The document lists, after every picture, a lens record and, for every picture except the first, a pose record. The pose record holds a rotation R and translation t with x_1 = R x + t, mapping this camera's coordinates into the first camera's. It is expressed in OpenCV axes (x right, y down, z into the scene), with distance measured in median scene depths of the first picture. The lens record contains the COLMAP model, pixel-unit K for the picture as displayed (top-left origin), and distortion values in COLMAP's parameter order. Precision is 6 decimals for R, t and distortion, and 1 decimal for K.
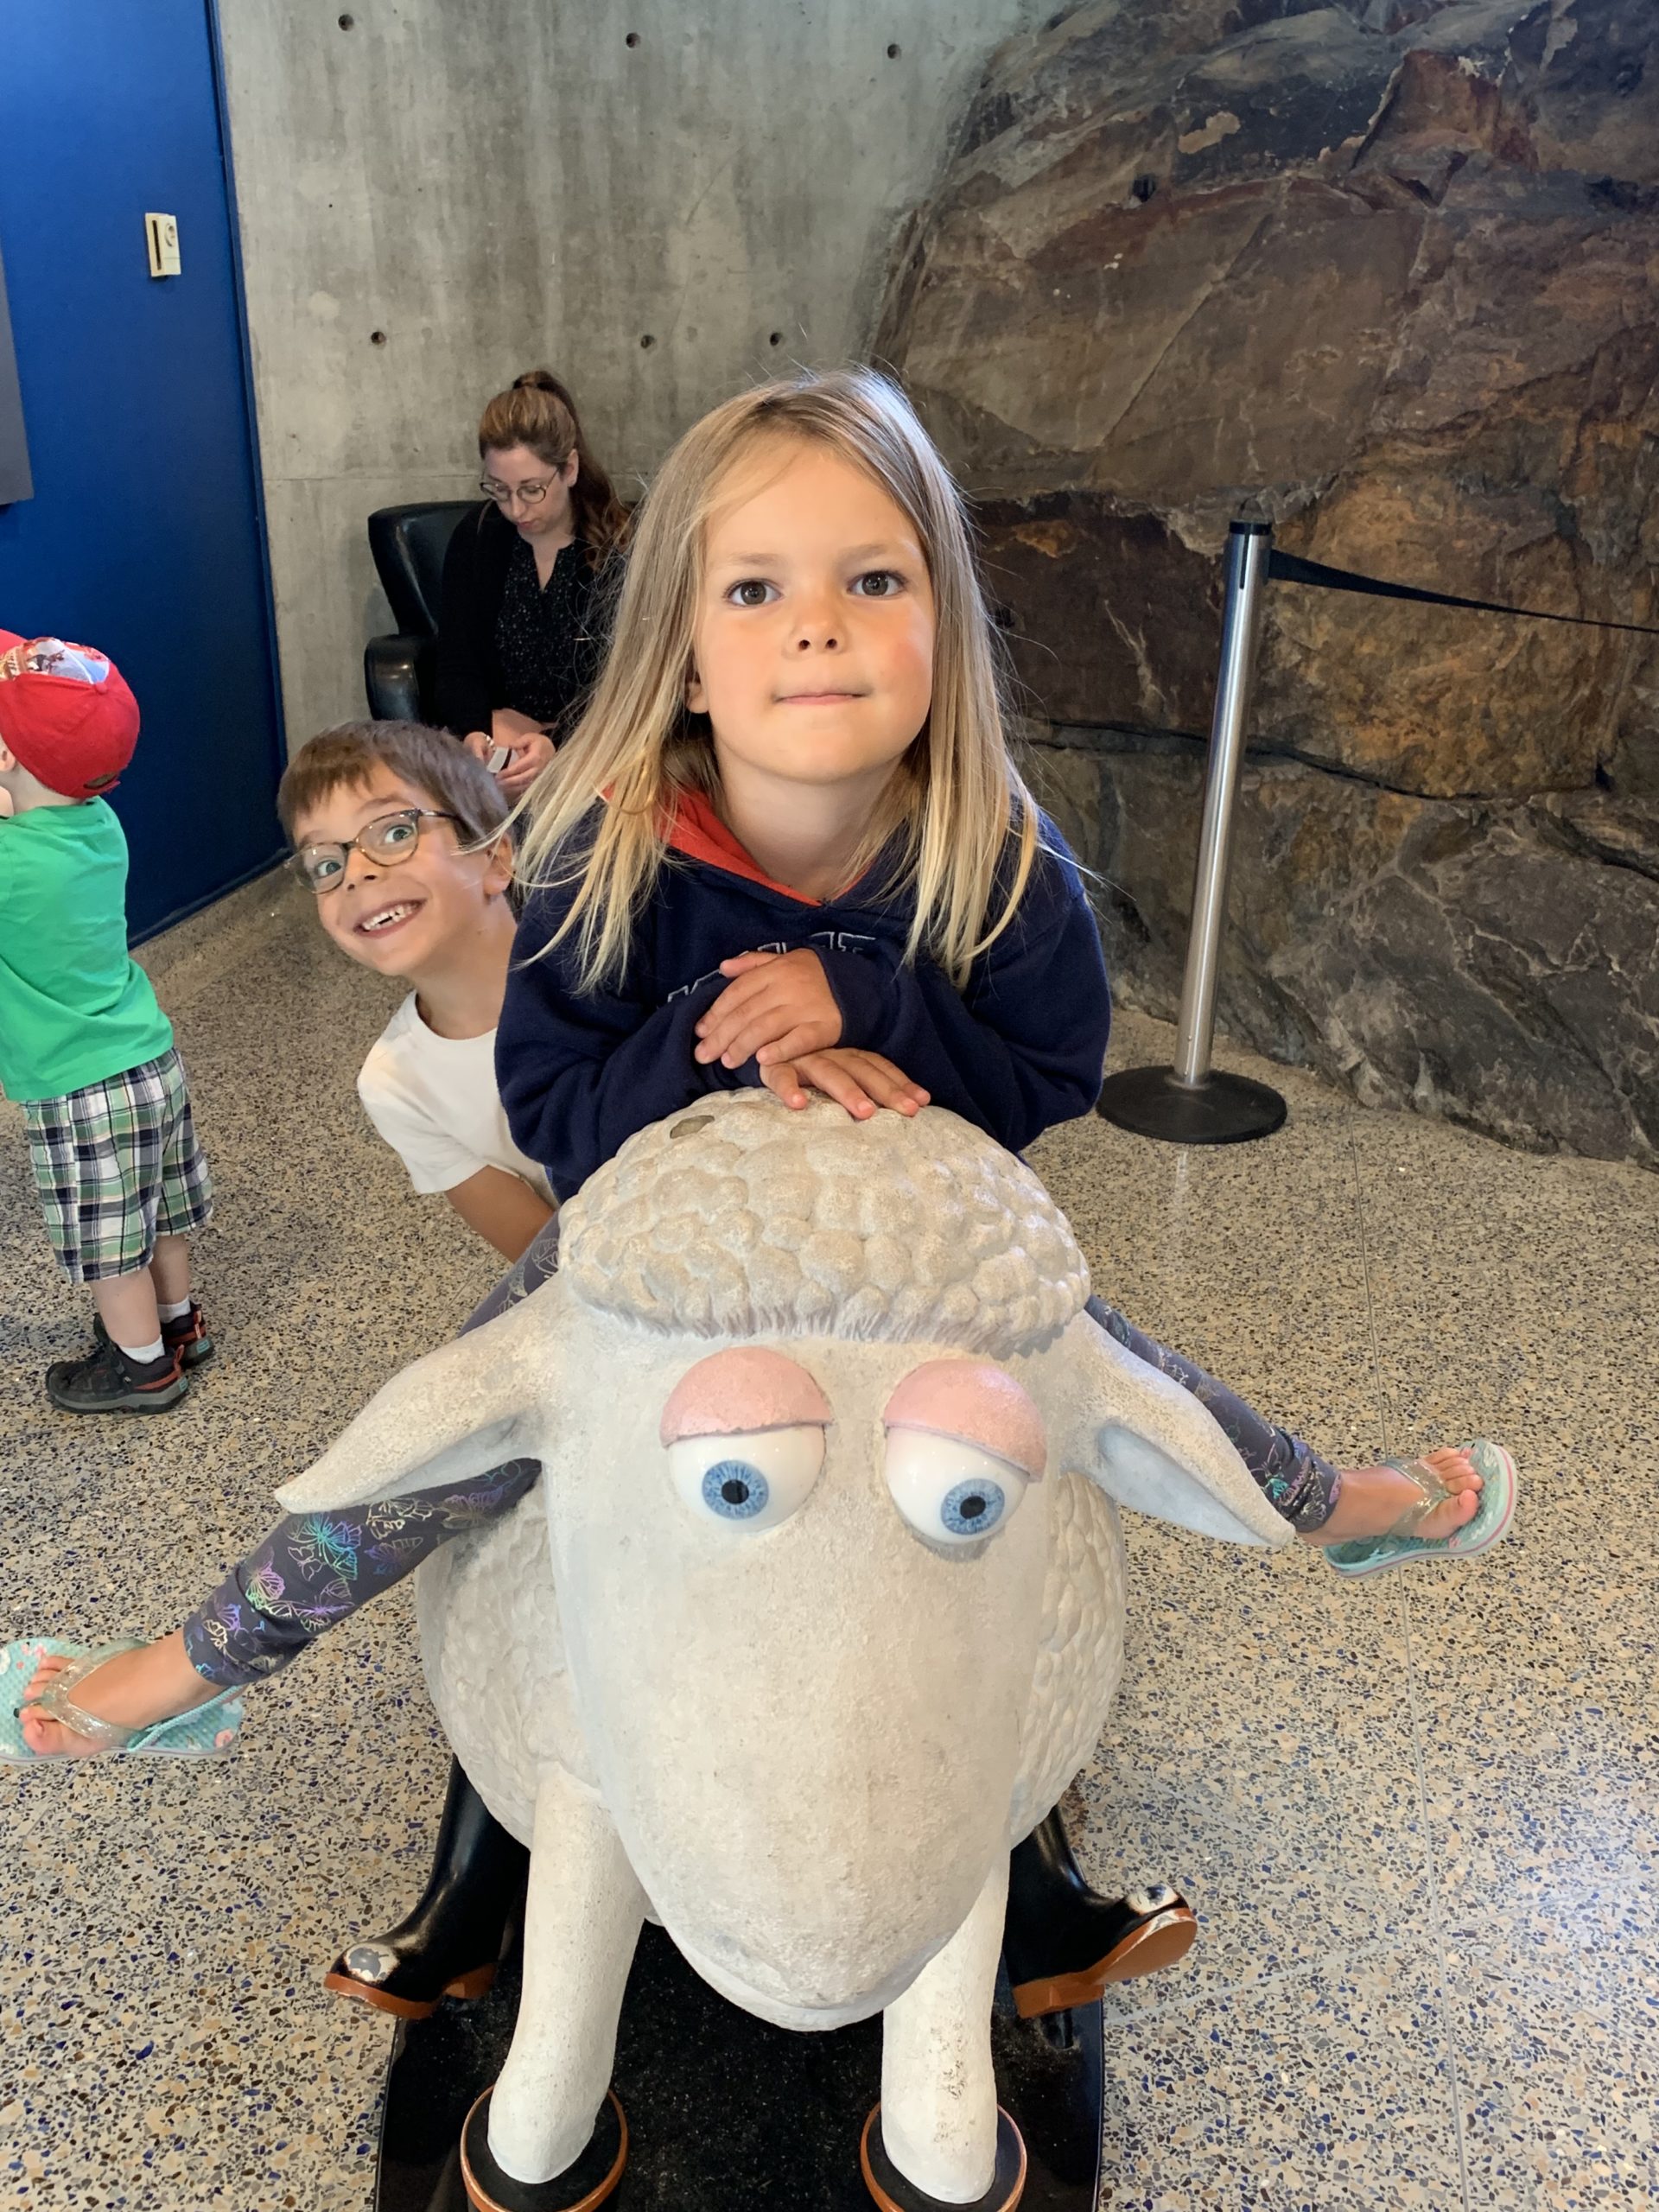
lens RADIAL K [[2121.9, 0, 829.5], [0, 2121.9, 1106.0], [0, 0, 1]] dist [0.011034, 0.020842]
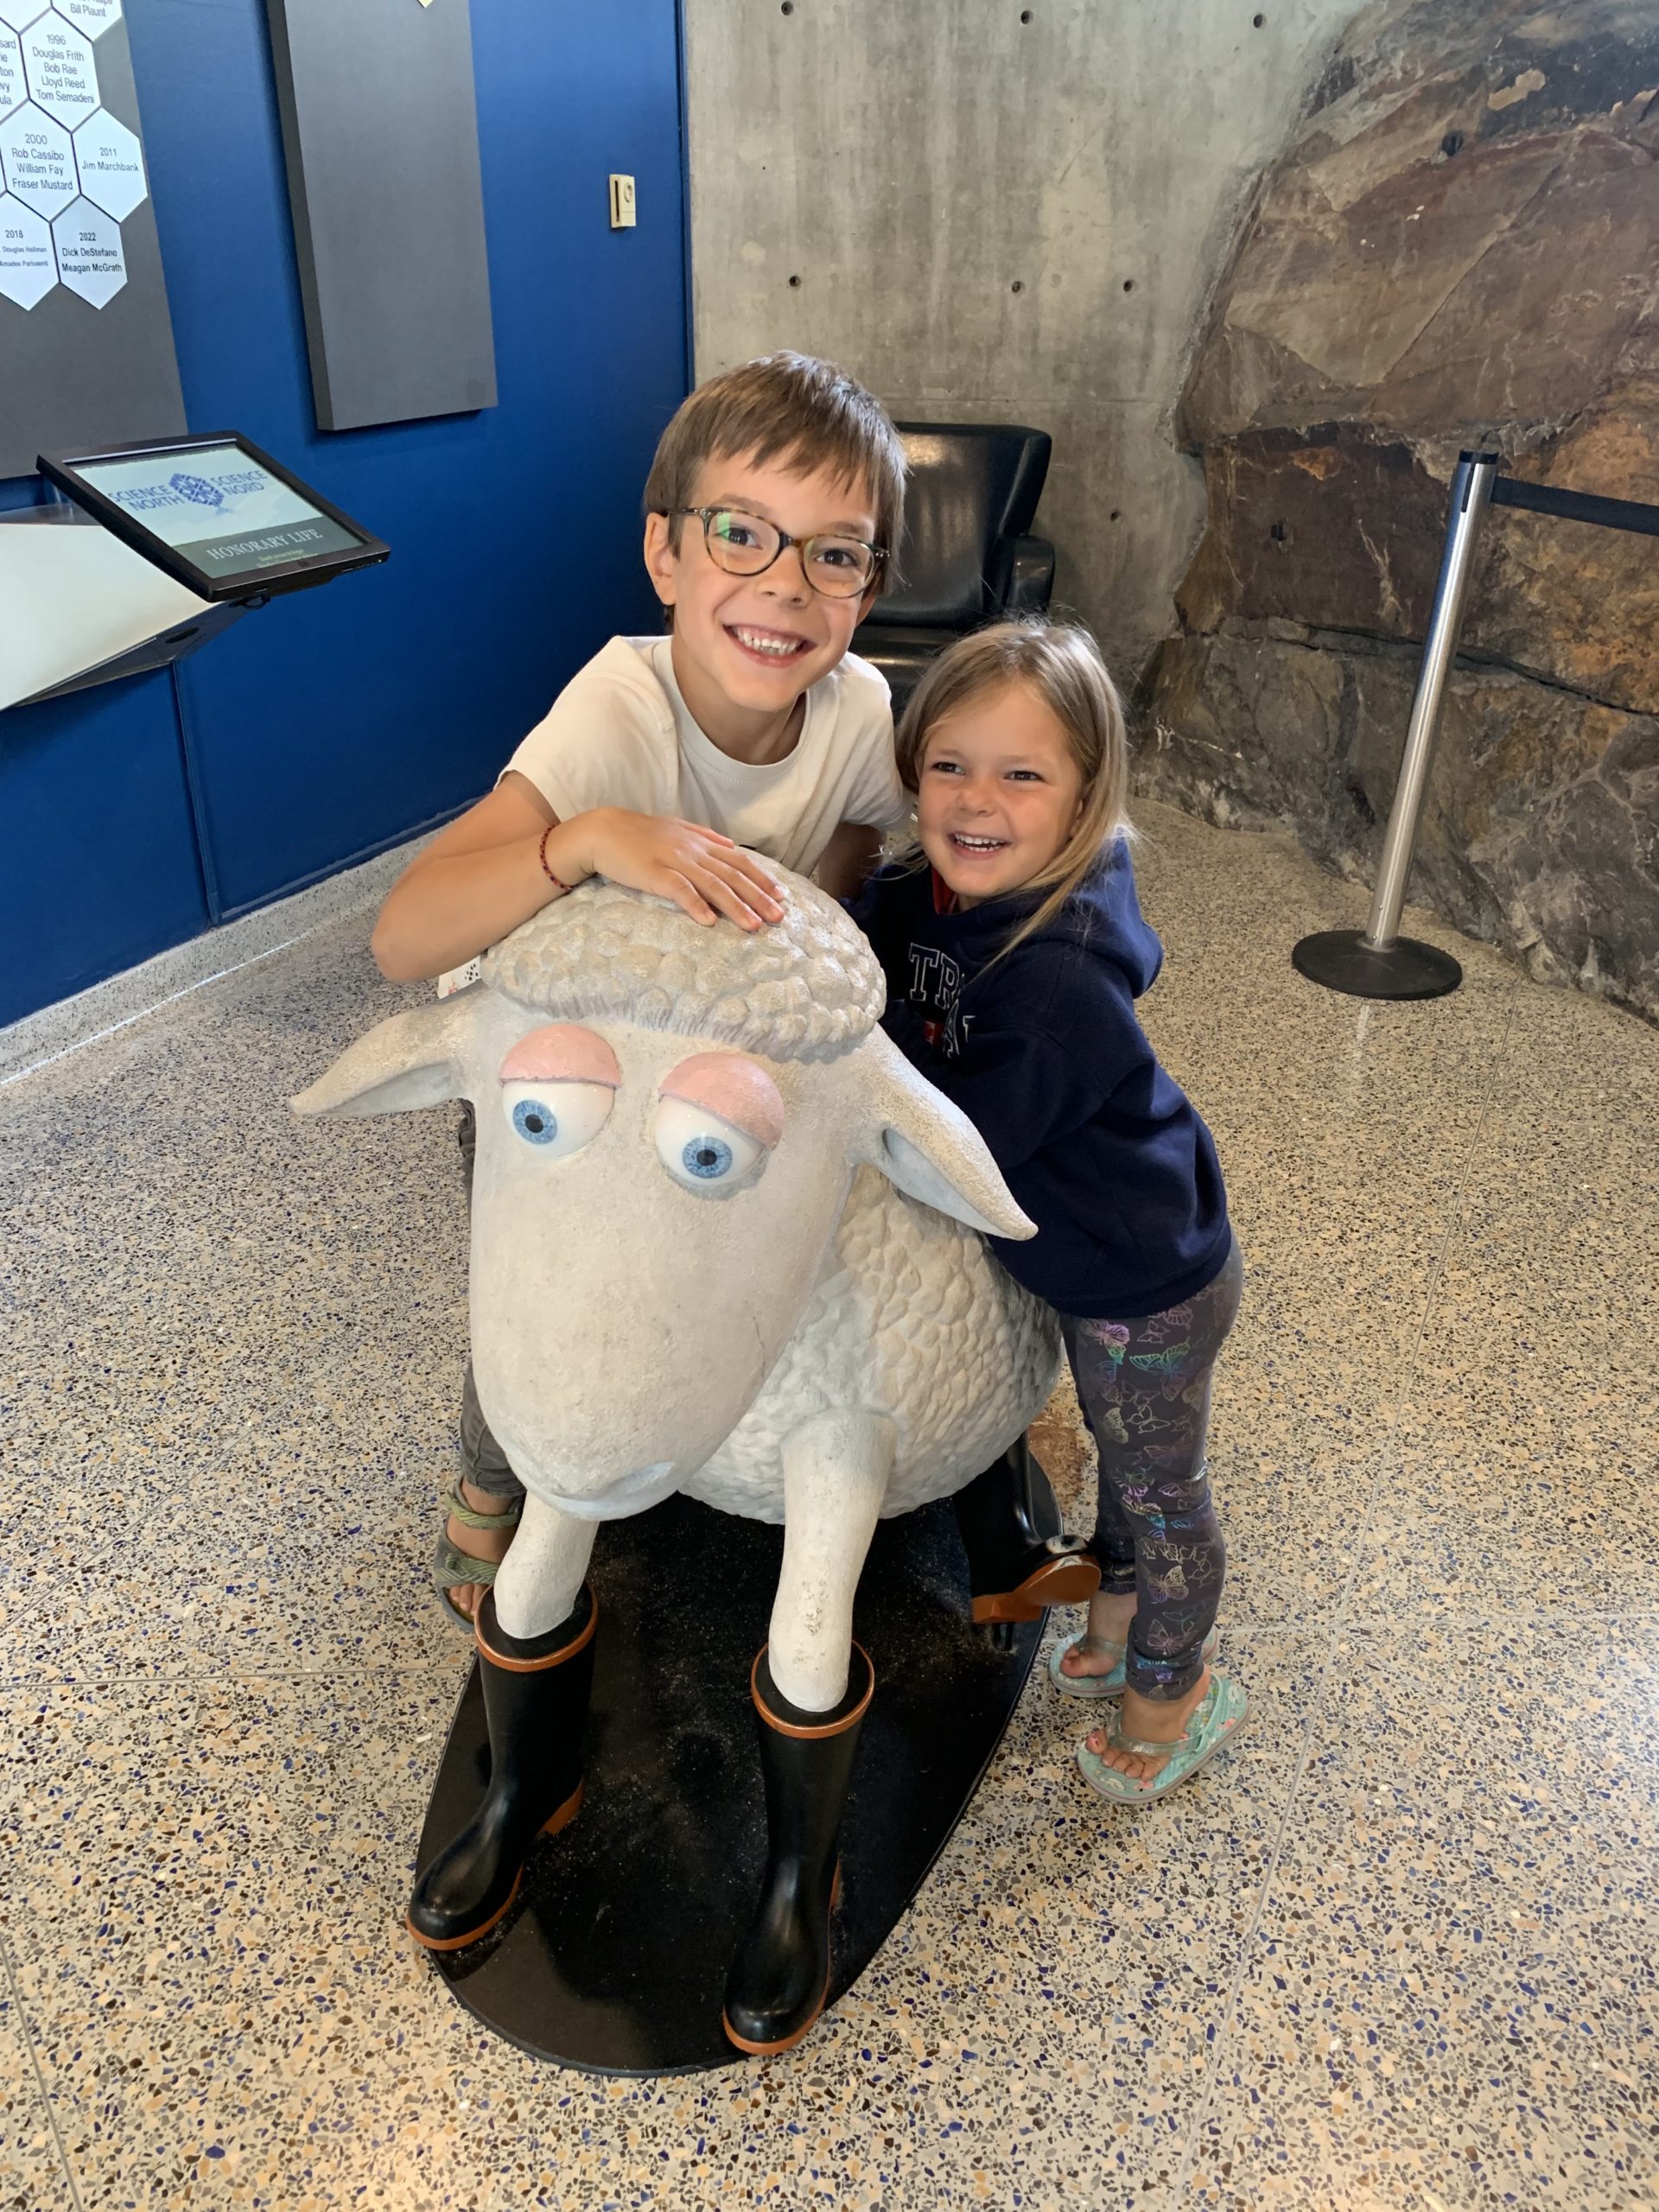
lens RADIAL K [[1738.8, 0, 829.5], [0, 1738.8, 1106.0], [0, 0, 1]] dist [0.035876, -0.006606]
pose [[0.967494, 0.116189, -0.224624, 0.153459], [-0.096196, 0.990523, 0.098029, 0.016285], [0.233885, -0.073235, 0.969502, -0.018786]]
